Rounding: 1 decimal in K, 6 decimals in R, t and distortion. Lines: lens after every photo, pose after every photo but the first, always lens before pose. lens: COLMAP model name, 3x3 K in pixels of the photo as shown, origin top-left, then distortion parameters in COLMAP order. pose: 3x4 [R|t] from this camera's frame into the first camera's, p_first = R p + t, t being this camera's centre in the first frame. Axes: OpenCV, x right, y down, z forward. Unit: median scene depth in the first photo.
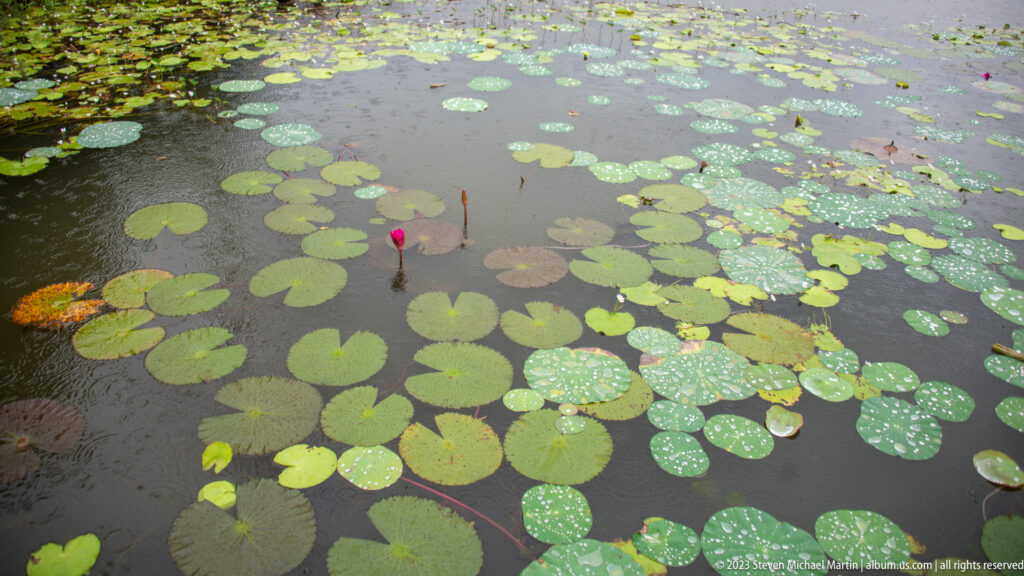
lens RADIAL K [[1443.1, 0, 512.0], [0, 1443.1, 288.0], [0, 0, 1]] dist [0.232872, 0.052525]
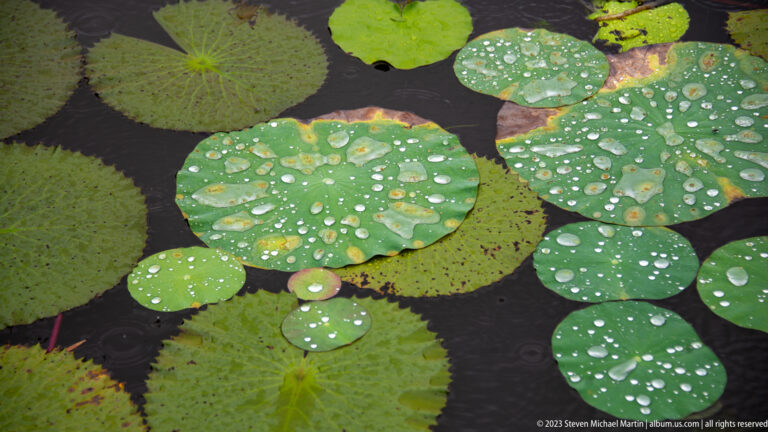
lens RADIAL K [[1082.3, 0, 384.0], [0, 1082.3, 216.0], [0, 0, 1]] dist [0.232872, 0.052525]
pose [[0.963049, -0.130620, 0.235531, -0.006944], [0.120126, 0.991038, 0.058430, 0.052990], [-0.241052, -0.027978, 0.970109, 0.733490]]
